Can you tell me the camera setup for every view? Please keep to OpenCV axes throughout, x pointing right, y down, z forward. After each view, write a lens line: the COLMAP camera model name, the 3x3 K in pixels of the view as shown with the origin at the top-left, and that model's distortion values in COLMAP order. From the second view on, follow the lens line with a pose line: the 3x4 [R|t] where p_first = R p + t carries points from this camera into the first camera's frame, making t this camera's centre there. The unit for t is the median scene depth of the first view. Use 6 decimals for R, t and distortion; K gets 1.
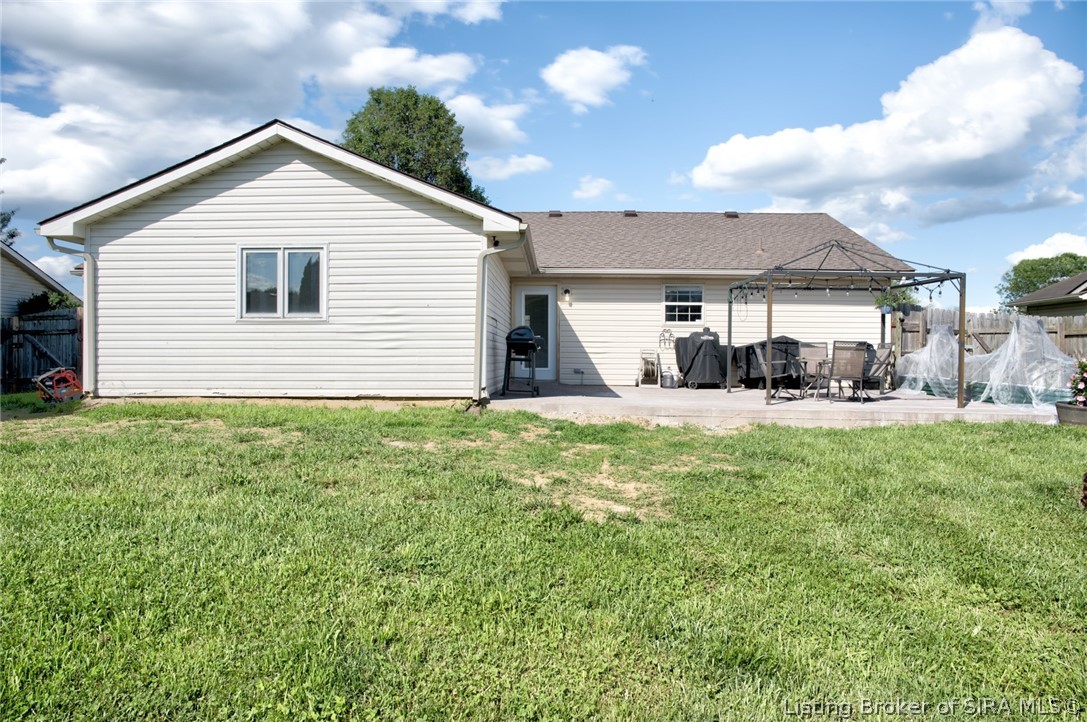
lens RADIAL K [[739.5, 0, 539.7], [0, 739.5, 358.3], [0, 0, 1]] dist [-0.033708, 0.018867]
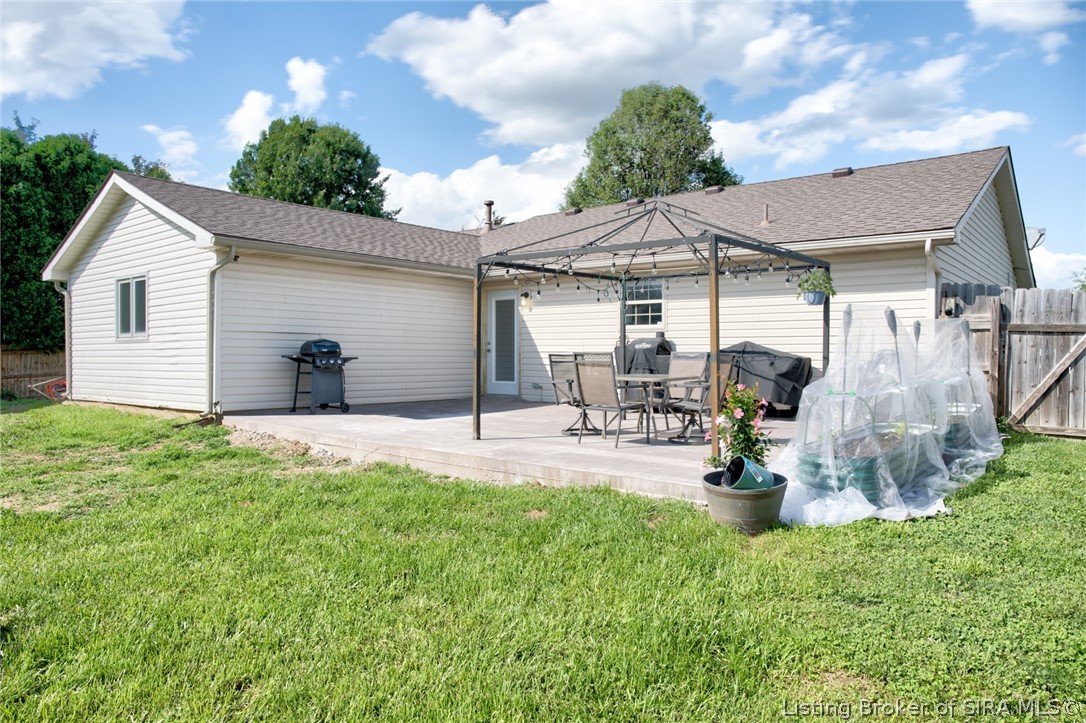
lens RADIAL K [[738.8, 0, 544.9], [0, 738.8, 371.5], [0, 0, 1]] dist [-0.033708, 0.018867]
pose [[0.786865, 0.010389, -0.617038, 0.595342], [-0.000732, 0.999873, 0.015901, -0.013046], [0.617125, -0.012061, 0.786773, 0.324892]]
